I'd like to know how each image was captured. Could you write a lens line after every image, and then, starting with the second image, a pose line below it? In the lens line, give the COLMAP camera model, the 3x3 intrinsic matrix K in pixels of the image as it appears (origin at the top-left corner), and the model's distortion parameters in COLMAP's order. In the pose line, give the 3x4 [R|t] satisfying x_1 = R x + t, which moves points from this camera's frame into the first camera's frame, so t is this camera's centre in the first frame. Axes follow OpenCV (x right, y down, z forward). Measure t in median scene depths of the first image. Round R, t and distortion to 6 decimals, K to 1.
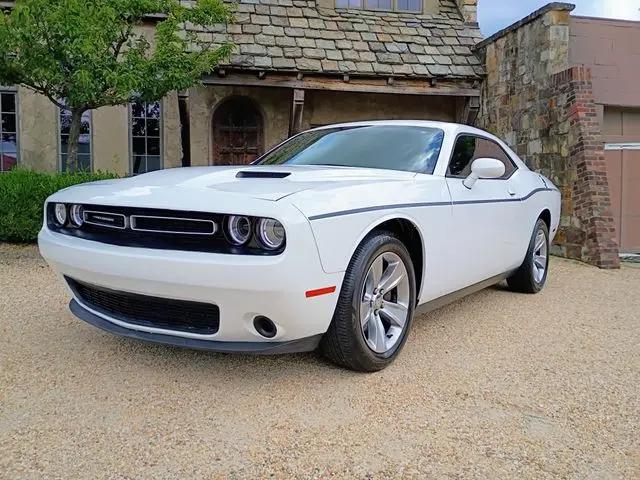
lens RADIAL K [[556.3, 0, 320.0], [0, 556.3, 239.8], [0, 0, 1]] dist [0.056668, -0.079965]
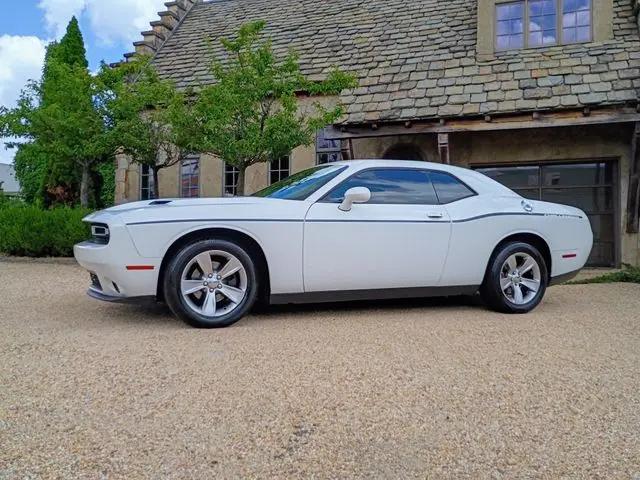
lens RADIAL K [[556.3, 0, 320.1], [0, 556.3, 239.8], [0, 0, 1]] dist [0.056668, -0.079965]
pose [[0.854340, 0.000401, -0.519714, 0.332693], [-0.041733, 0.996823, -0.067835, 0.023162], [0.518036, 0.079643, 0.851643, -0.039741]]
